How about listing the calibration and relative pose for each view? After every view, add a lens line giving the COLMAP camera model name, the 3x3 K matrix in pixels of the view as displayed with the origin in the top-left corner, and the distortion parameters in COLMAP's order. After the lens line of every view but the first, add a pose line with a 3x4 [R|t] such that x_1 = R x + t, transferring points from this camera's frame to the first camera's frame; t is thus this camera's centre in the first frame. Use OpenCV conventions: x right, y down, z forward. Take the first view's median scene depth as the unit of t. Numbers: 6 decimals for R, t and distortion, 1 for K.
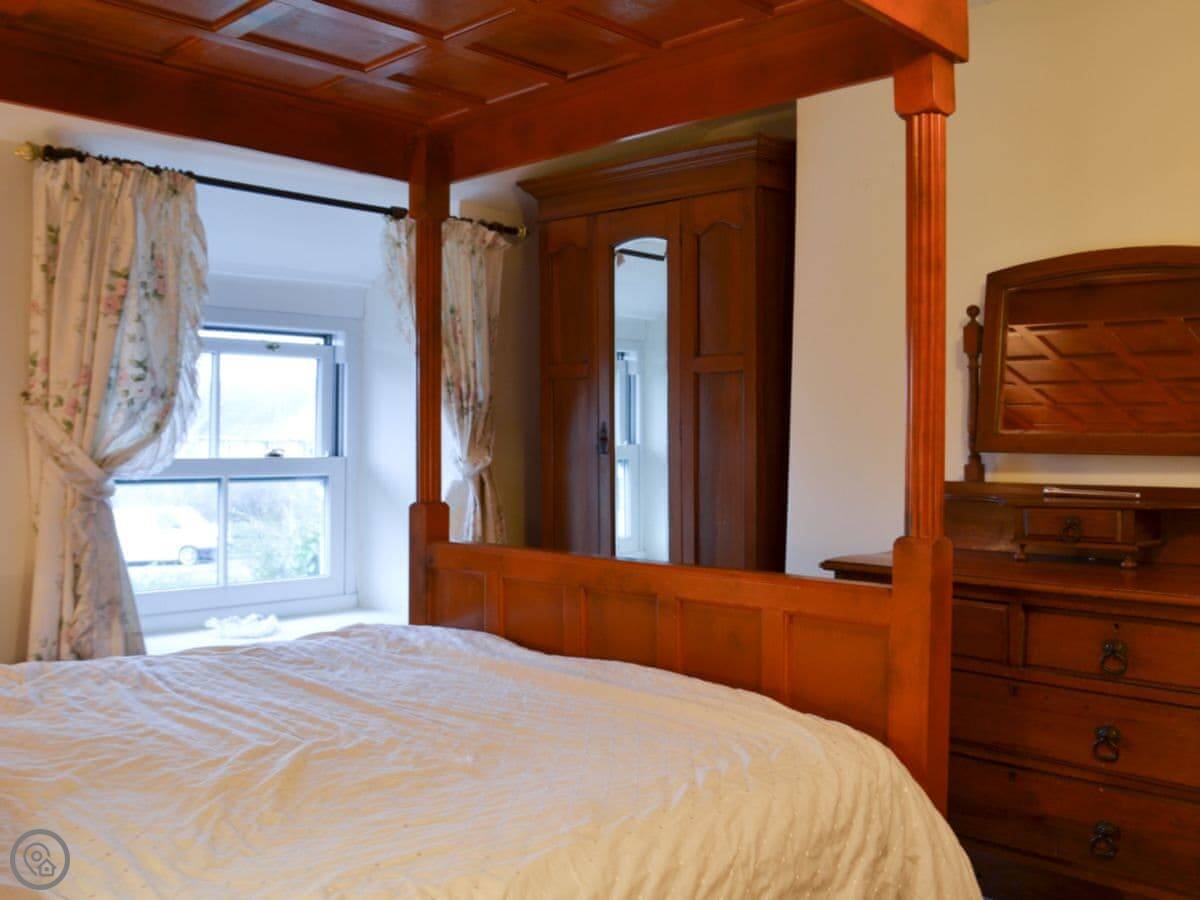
lens RADIAL K [[1146.2, 0, 600.0], [0, 1146.2, 450.0], [0, 0, 1]] dist [-0.005712, -0.001567]
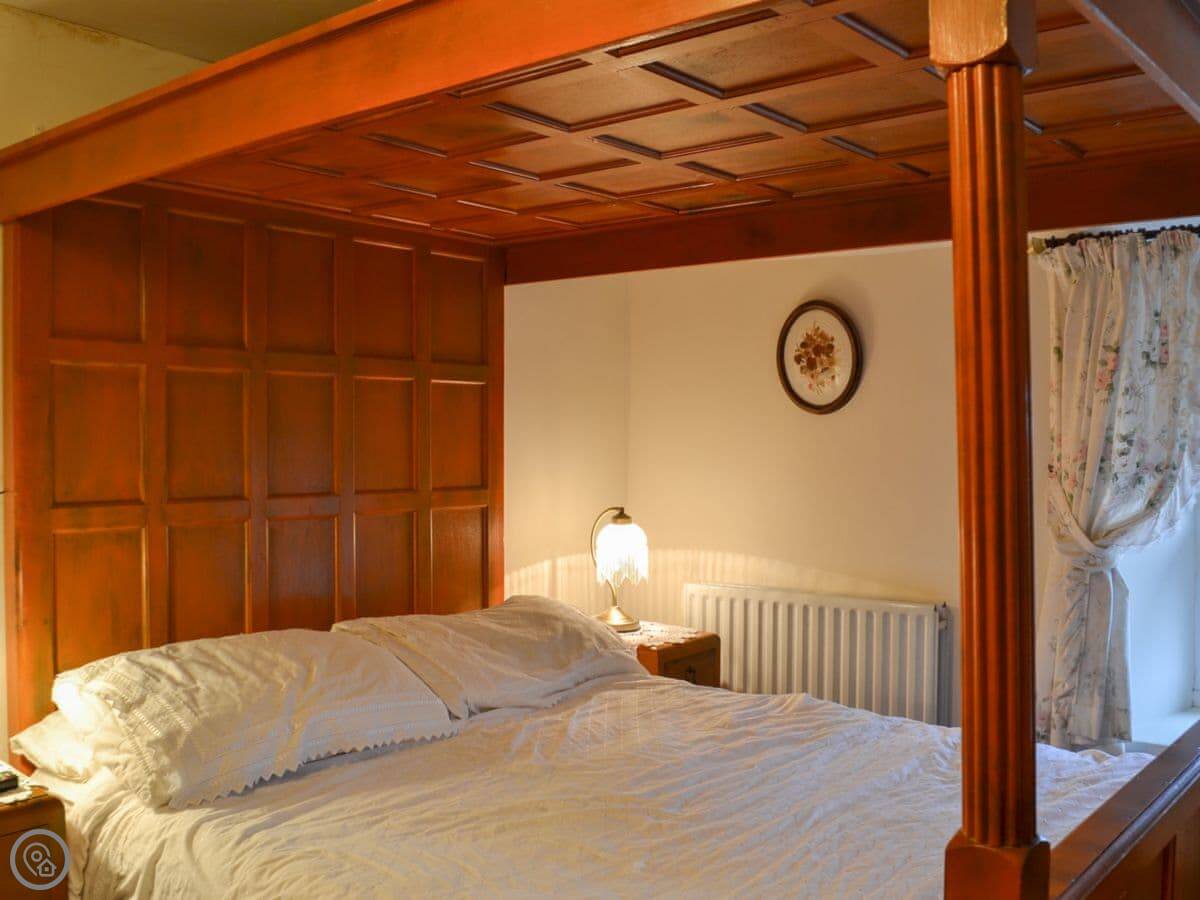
lens RADIAL K [[1146.2, 0, 600.0], [0, 1146.2, 450.0], [0, 0, 1]] dist [-0.005712, -0.001567]
pose [[0.088401, 0.018600, -0.995911, 0.540204], [0.000171, 0.999825, 0.018688, -0.083802], [0.996085, -0.001823, 0.088382, 0.467136]]
